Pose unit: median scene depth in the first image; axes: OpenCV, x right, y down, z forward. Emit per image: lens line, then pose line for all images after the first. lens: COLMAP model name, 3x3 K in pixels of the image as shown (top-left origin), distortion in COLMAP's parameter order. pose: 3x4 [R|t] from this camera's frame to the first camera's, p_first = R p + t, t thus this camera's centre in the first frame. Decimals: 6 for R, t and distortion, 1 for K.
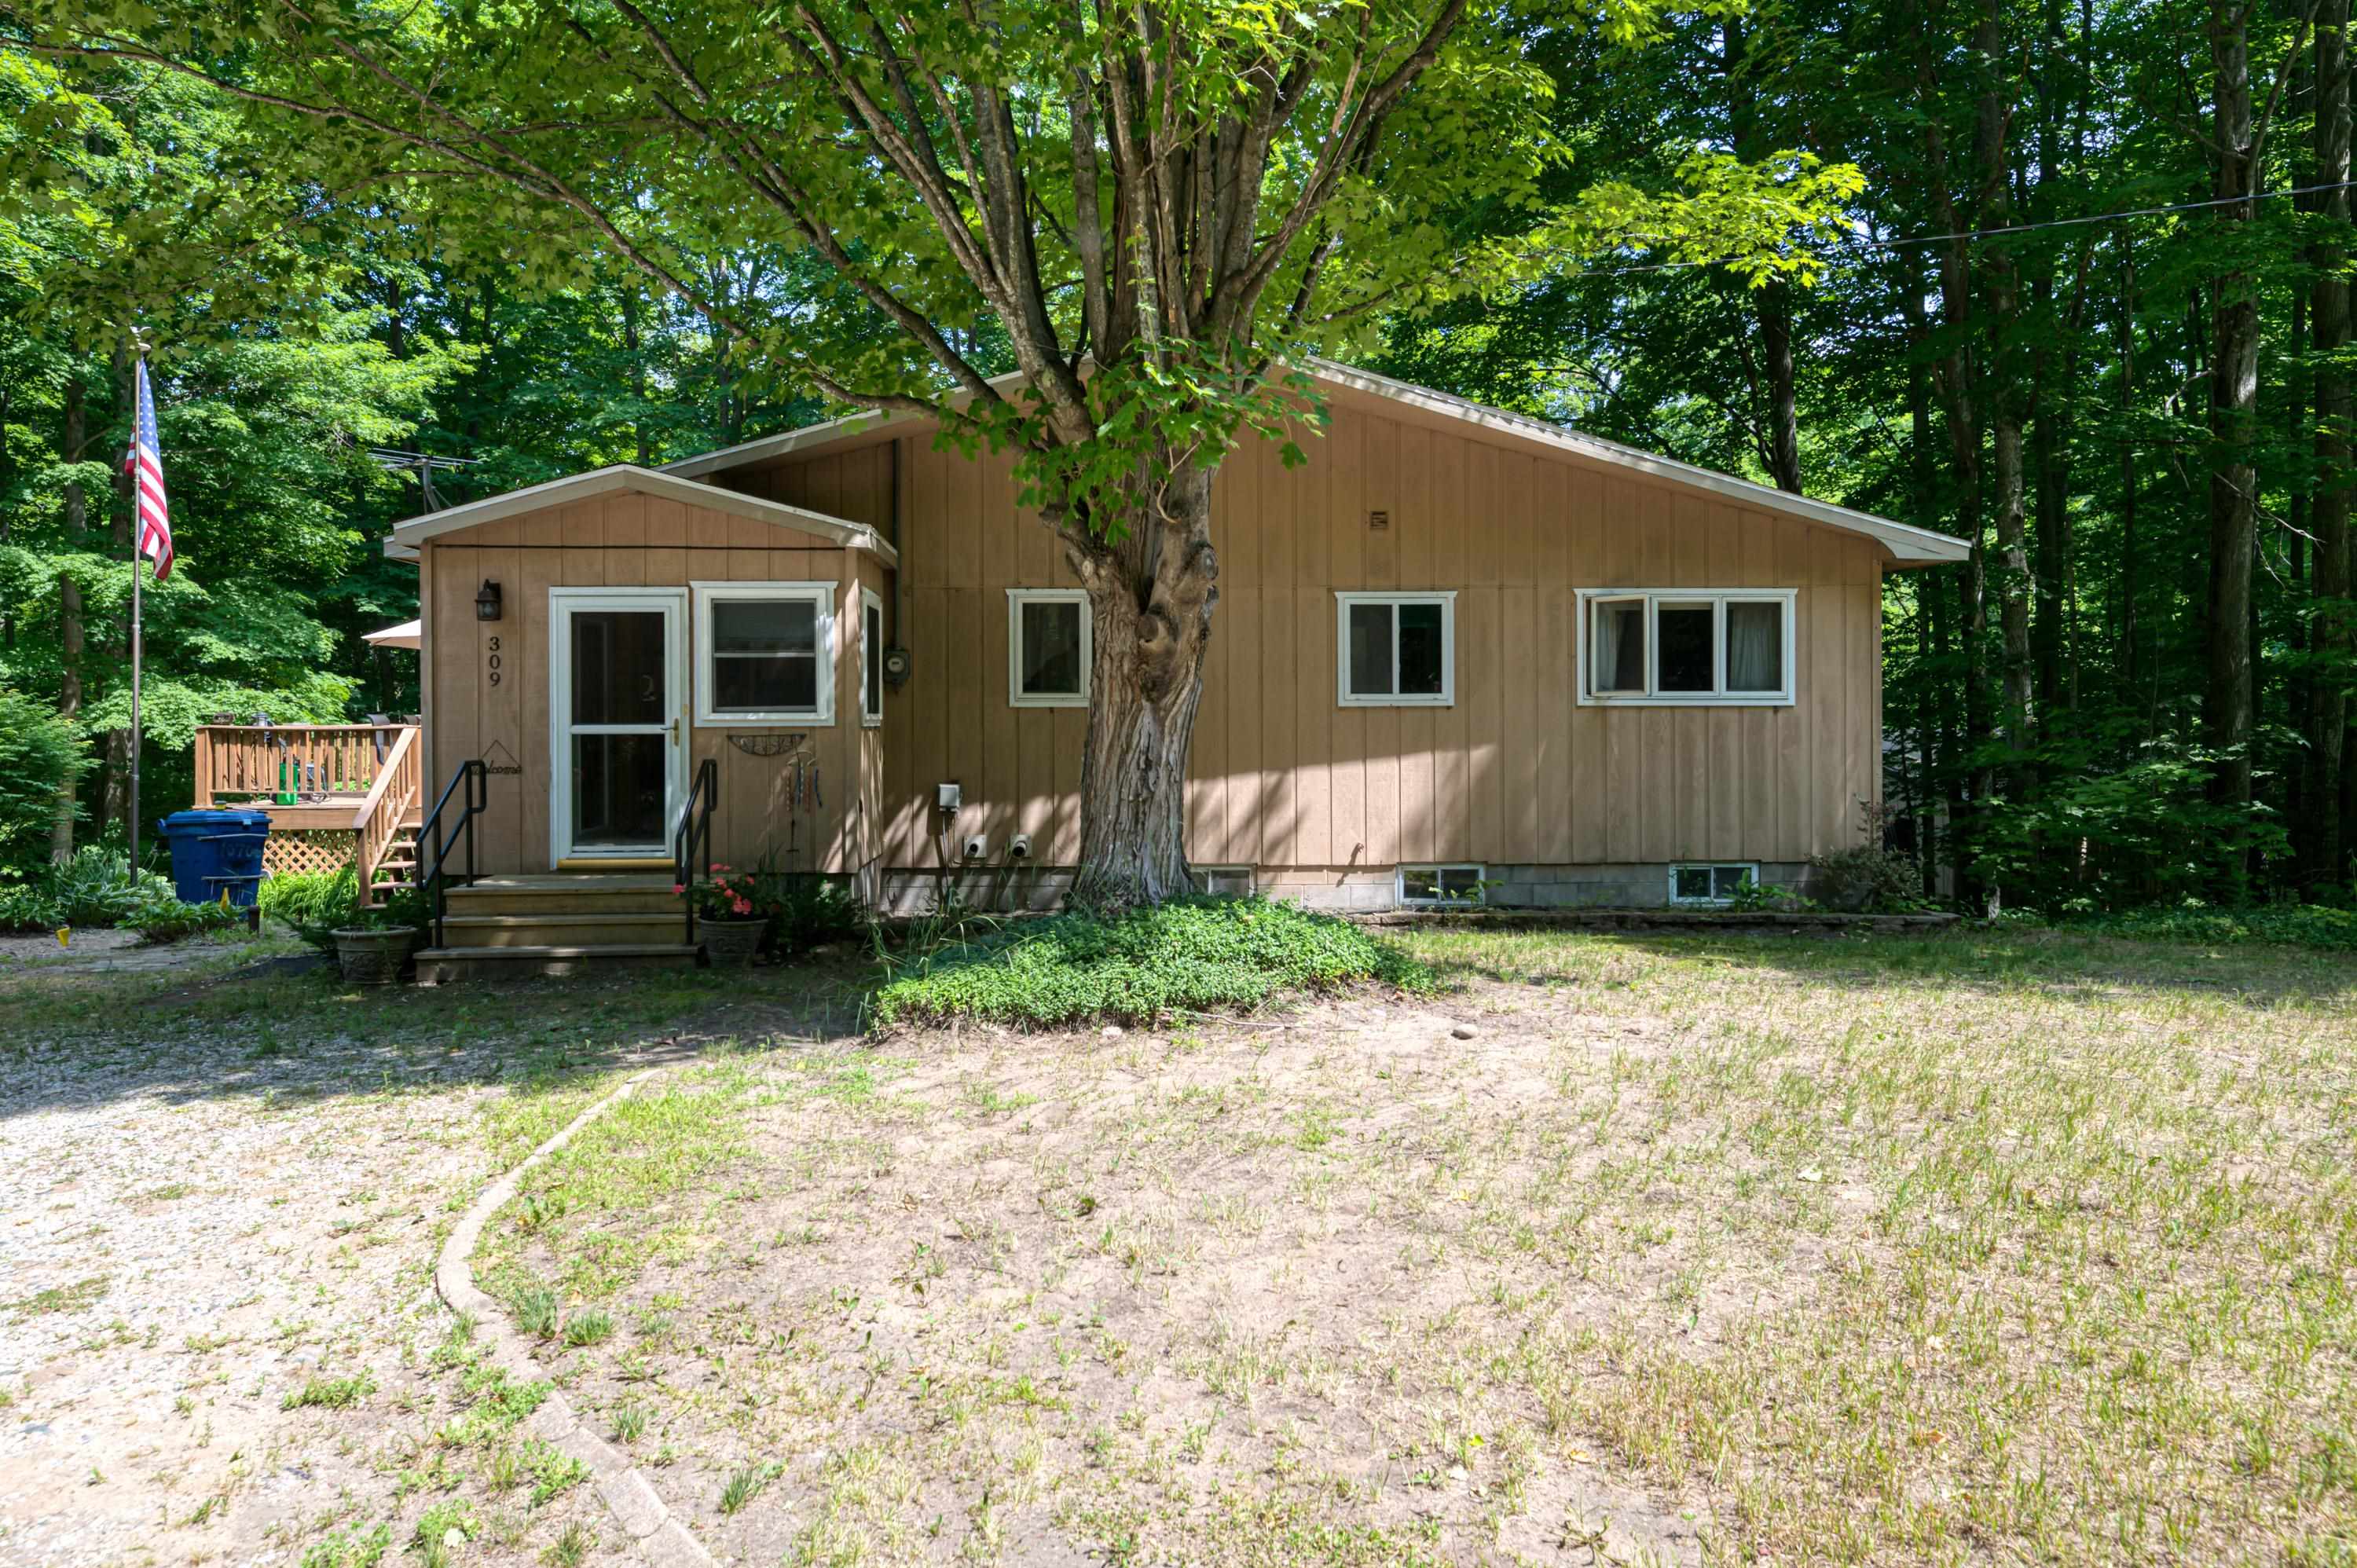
lens RADIAL K [[1633.4, 0, 1134.4], [0, 1633.4, 728.3], [0, 0, 1]] dist [0.041869, -0.000344]
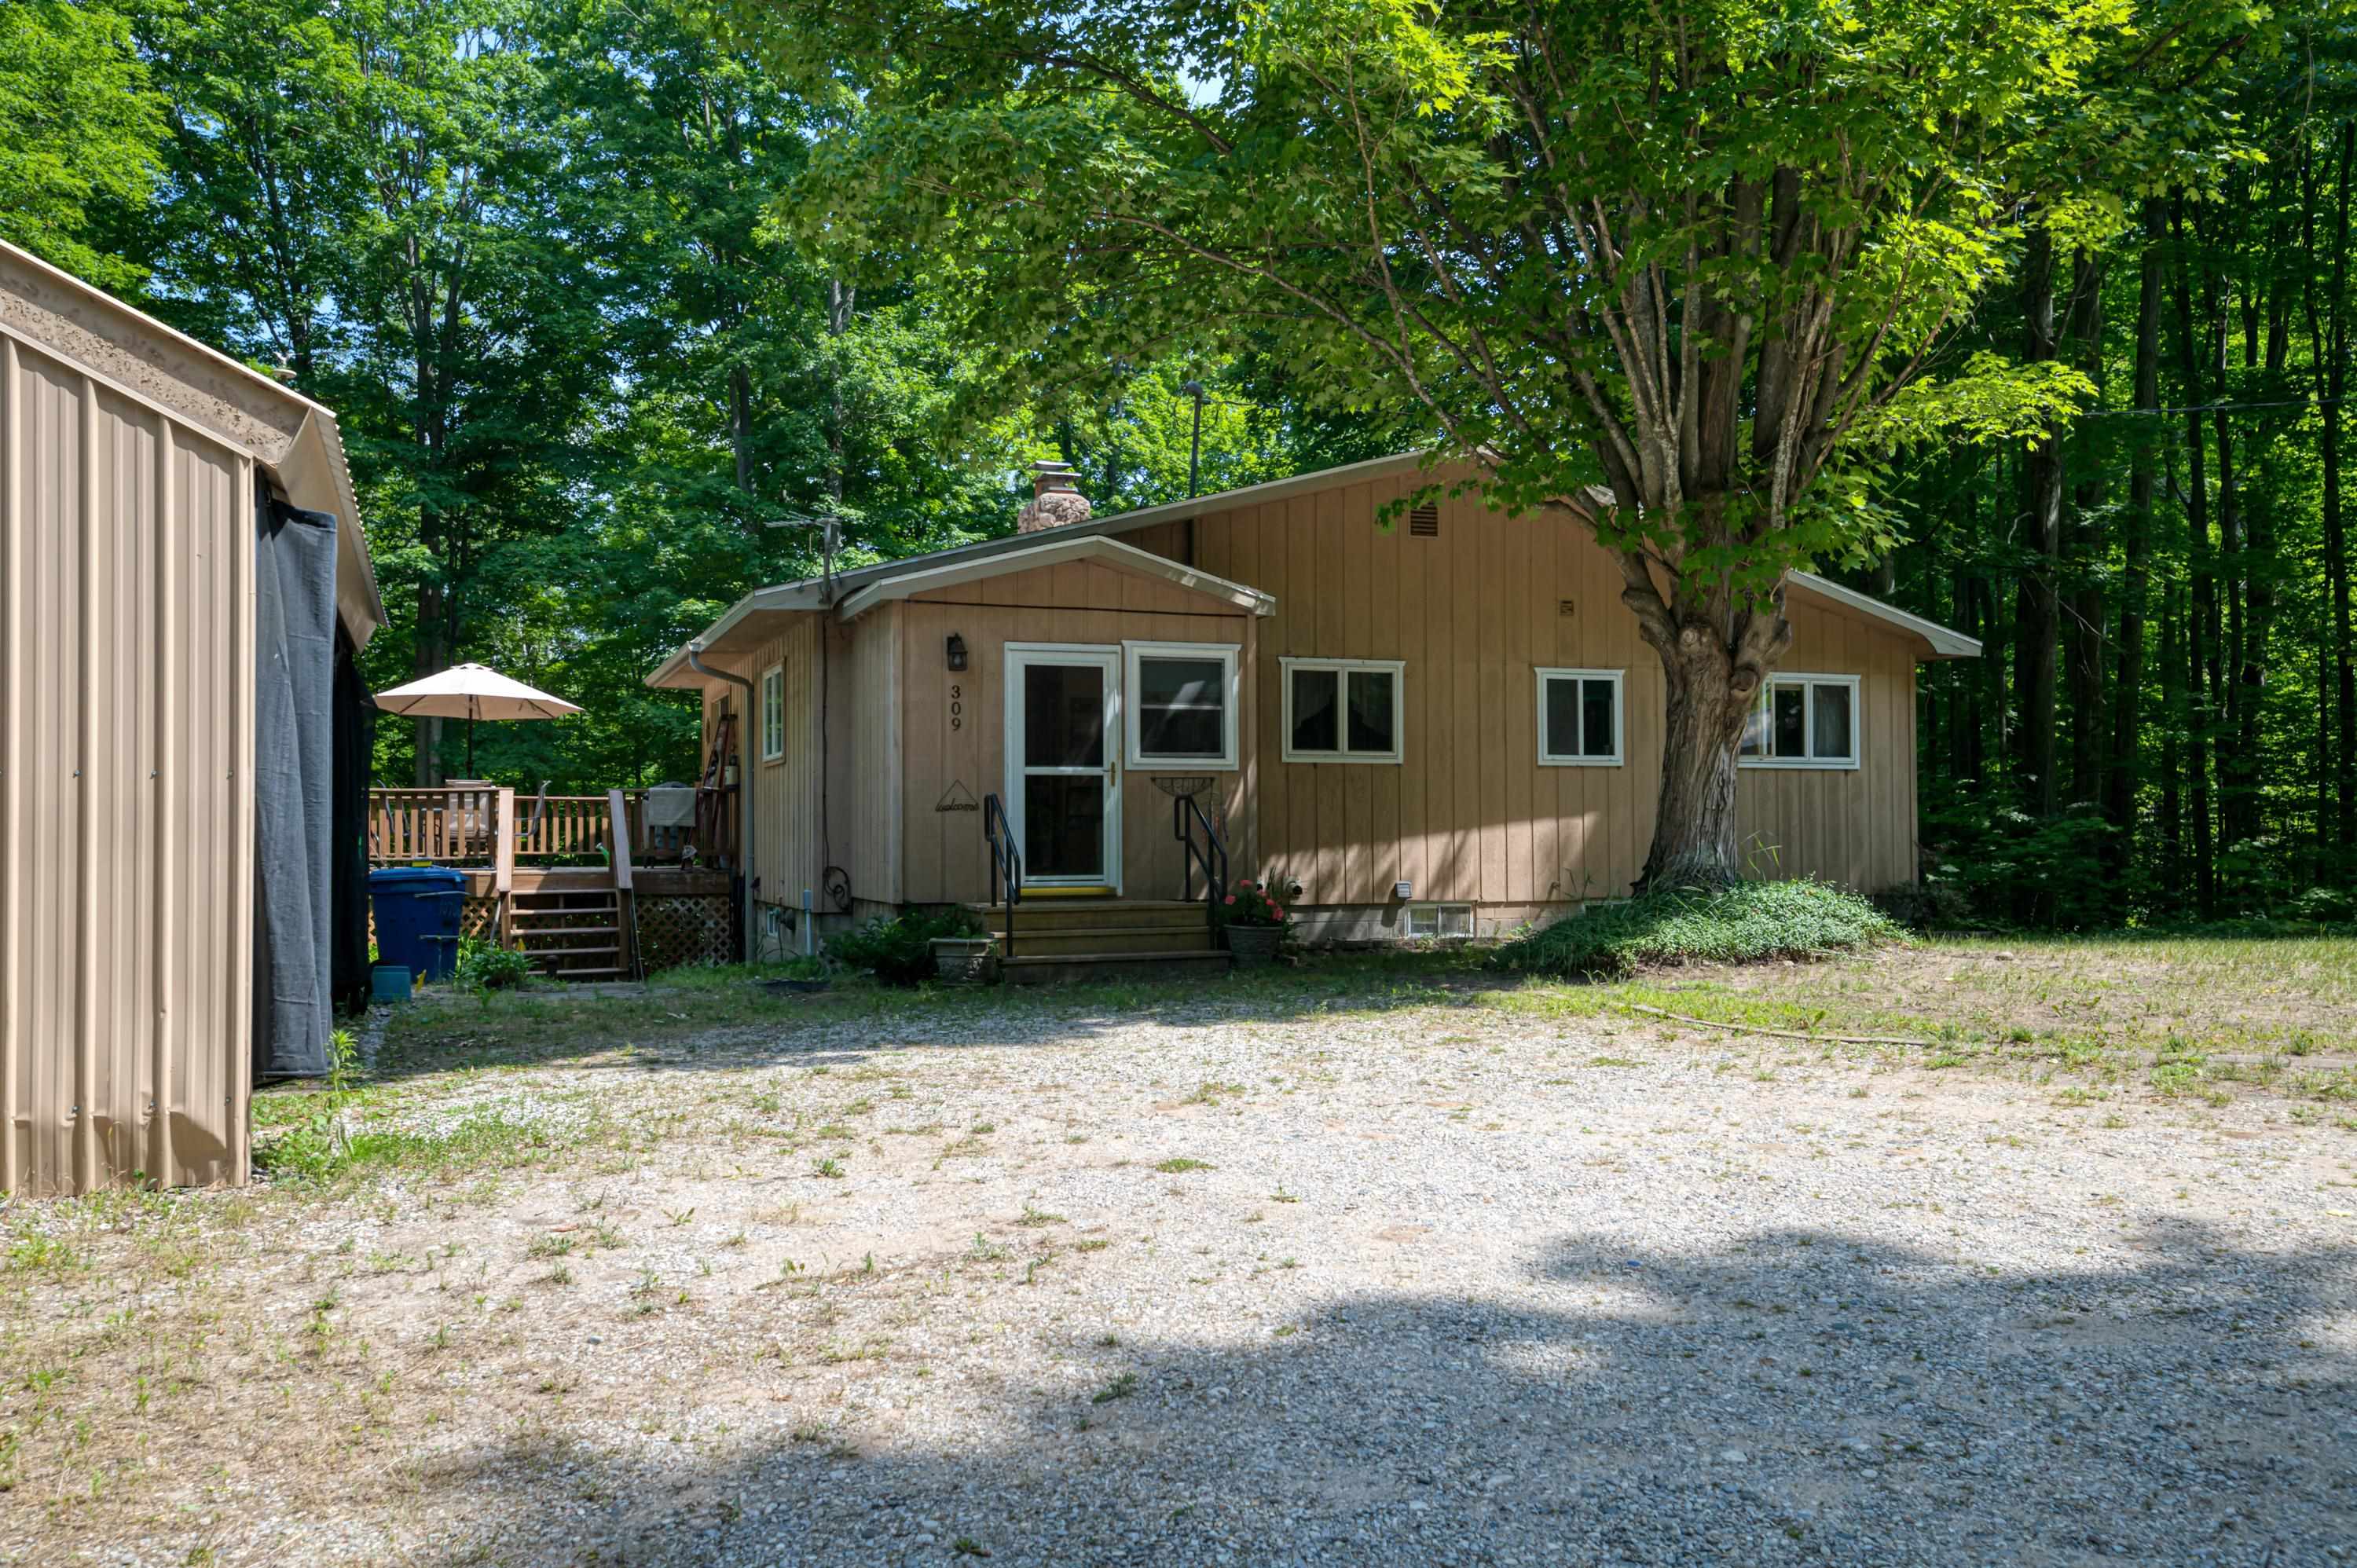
lens RADIAL K [[1914.3, 0, 1174.2], [0, 1914.3, 786.1], [0, 0, 1]] dist [0.072424, 0.008775]
pose [[0.945931, 0.007587, 0.324279, -0.568380], [0.003132, 0.999466, -0.032520, 0.045496], [-0.324353, 0.031777, 0.945402, -0.215414]]
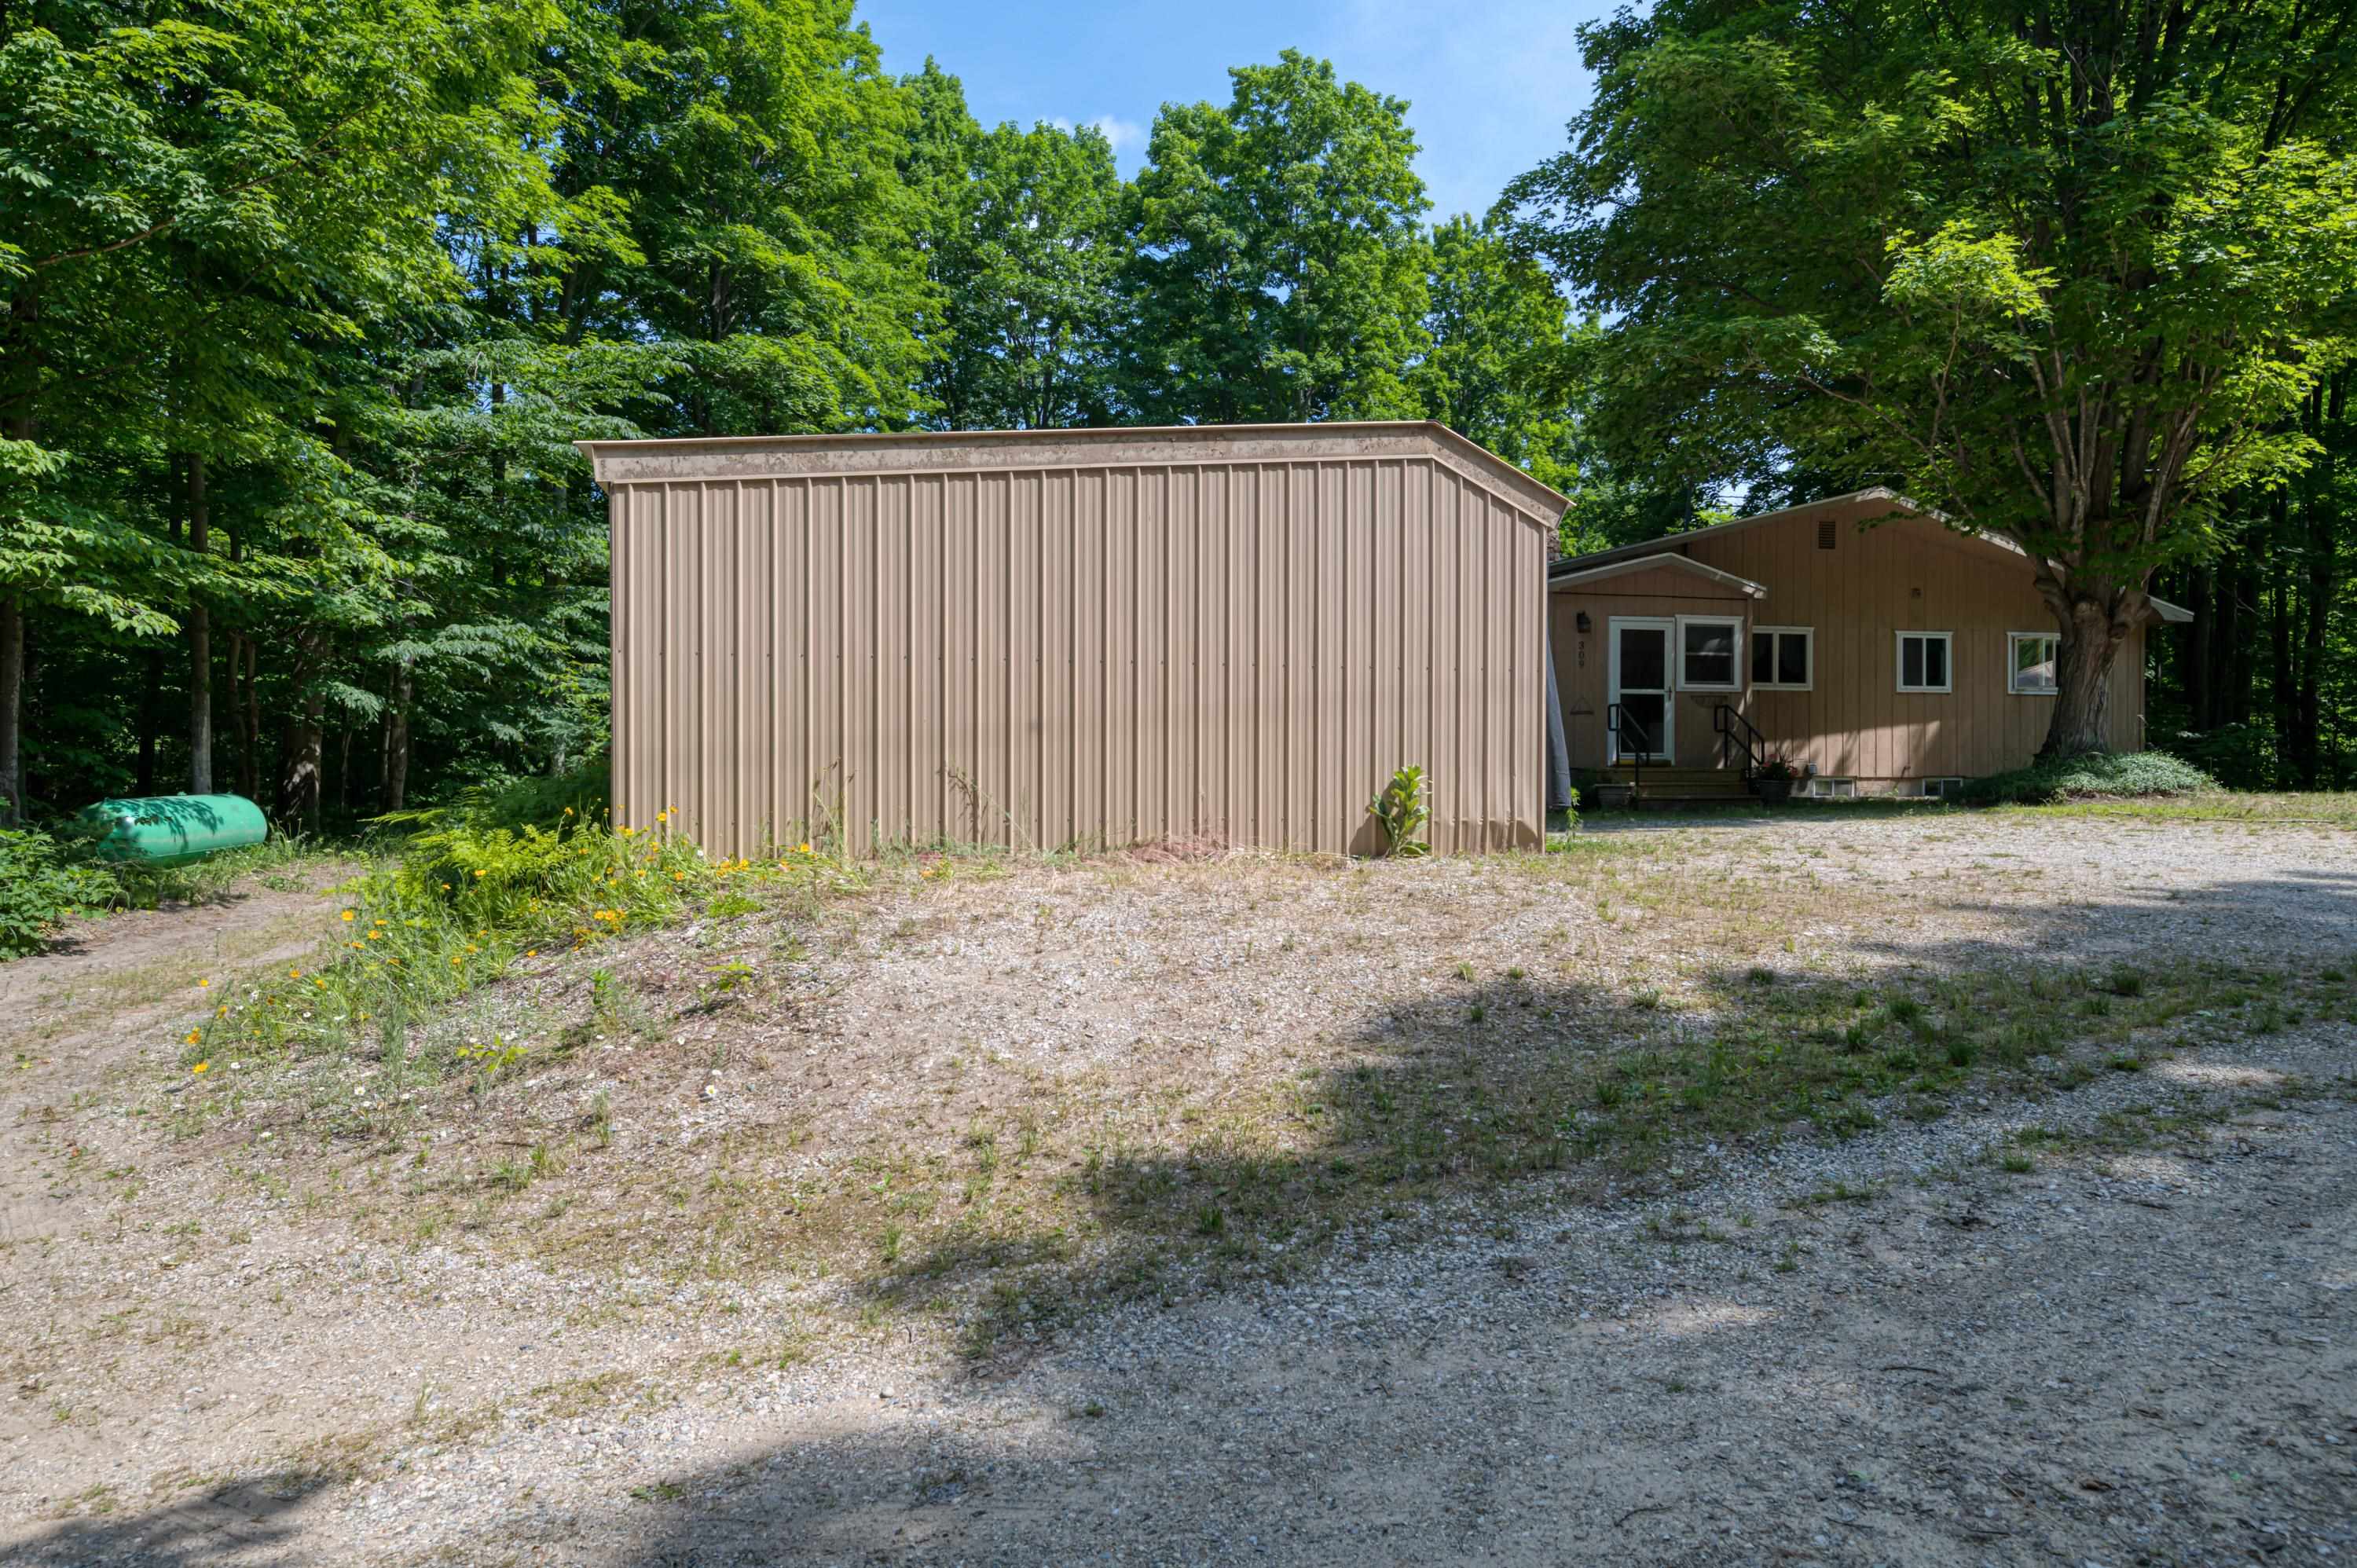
lens RADIAL K [[1336.7, 0, 1174.3], [0, 1336.7, 785.8], [0, 0, 1]] dist [0.001953, -0.005443]
pose [[0.986133, 0.003706, 0.165915, -0.941451], [-0.005494, 0.999932, 0.010318, 0.082250], [-0.165865, -0.011086, 0.986086, -0.368728]]
